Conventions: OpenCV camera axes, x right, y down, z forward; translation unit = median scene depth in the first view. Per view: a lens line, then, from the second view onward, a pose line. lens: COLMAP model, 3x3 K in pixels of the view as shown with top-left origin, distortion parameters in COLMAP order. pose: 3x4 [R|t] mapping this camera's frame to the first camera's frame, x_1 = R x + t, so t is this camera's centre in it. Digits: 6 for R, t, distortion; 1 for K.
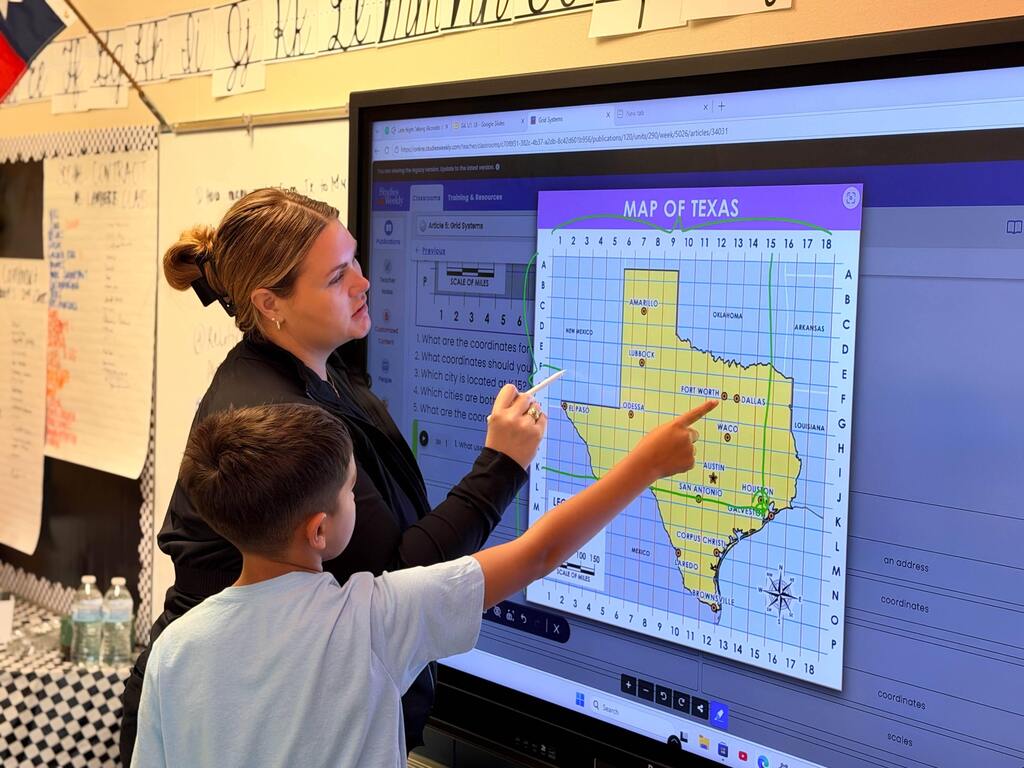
lens RADIAL K [[1683.6, 0, 511.0], [0, 1683.6, 383.3], [0, 0, 1]] dist [0.130959, 0.000000]
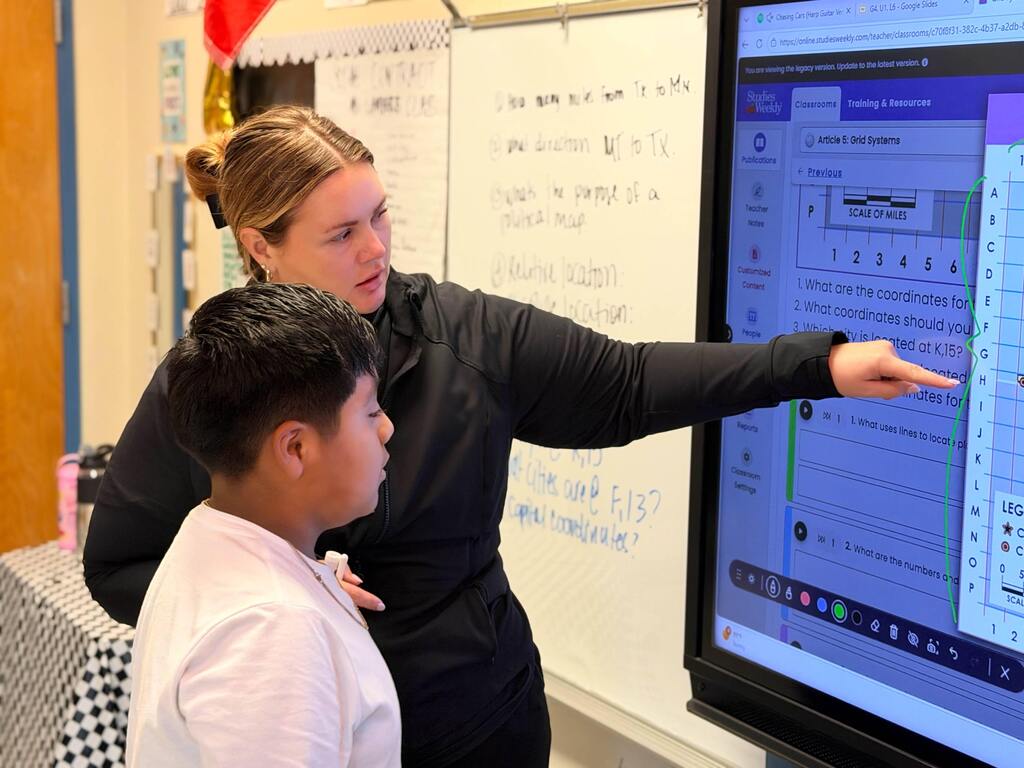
lens RADIAL K [[1683.6, 0, 527.7], [0, 1683.6, 364.3], [0, 0, 1]] dist [0.130959, 0.000000]
pose [[0.992519, 0.008512, -0.121796, -0.090768], [-0.002166, 0.998638, 0.052135, -0.031984], [0.122074, -0.051481, 0.991185, 0.210639]]
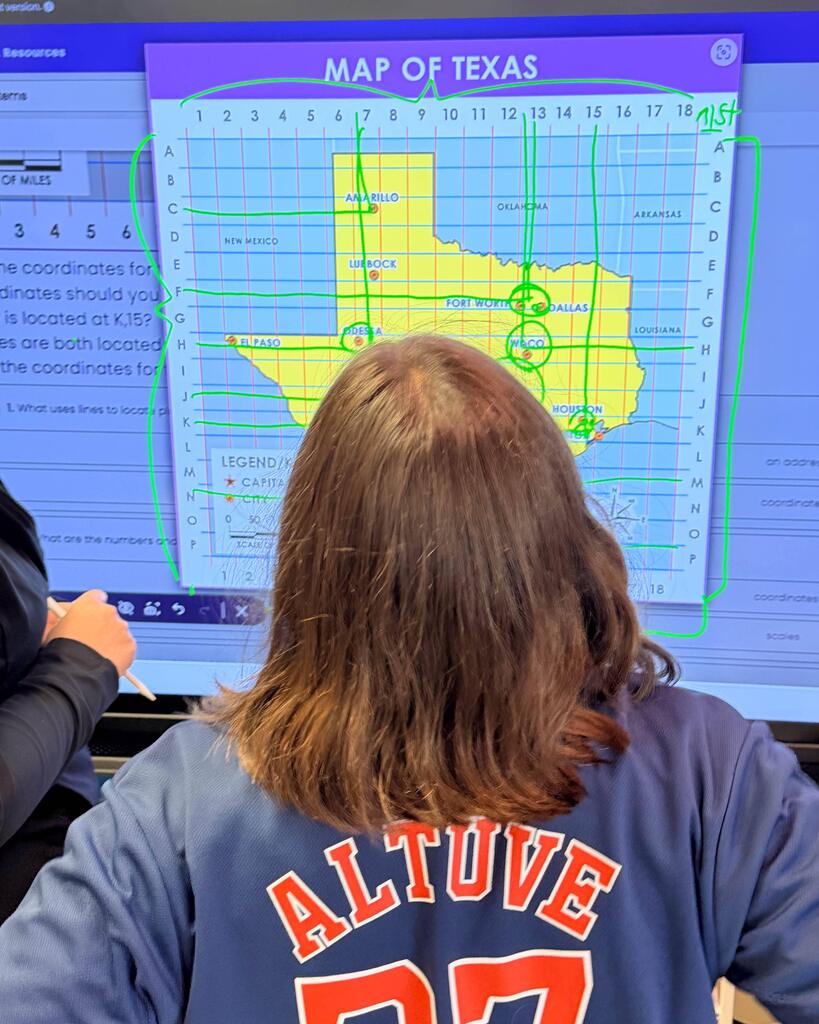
lens RADIAL K [[1291.7, 0, 407.9], [0, 1291.7, 505.8], [0, 0, 1]] dist [0.083762, 0.000000]
pose [[0.703388, -0.242180, 0.668277, -0.313199], [0.083322, 0.961779, 0.260843, -0.059173], [-0.705906, -0.127792, 0.696682, 0.494090]]
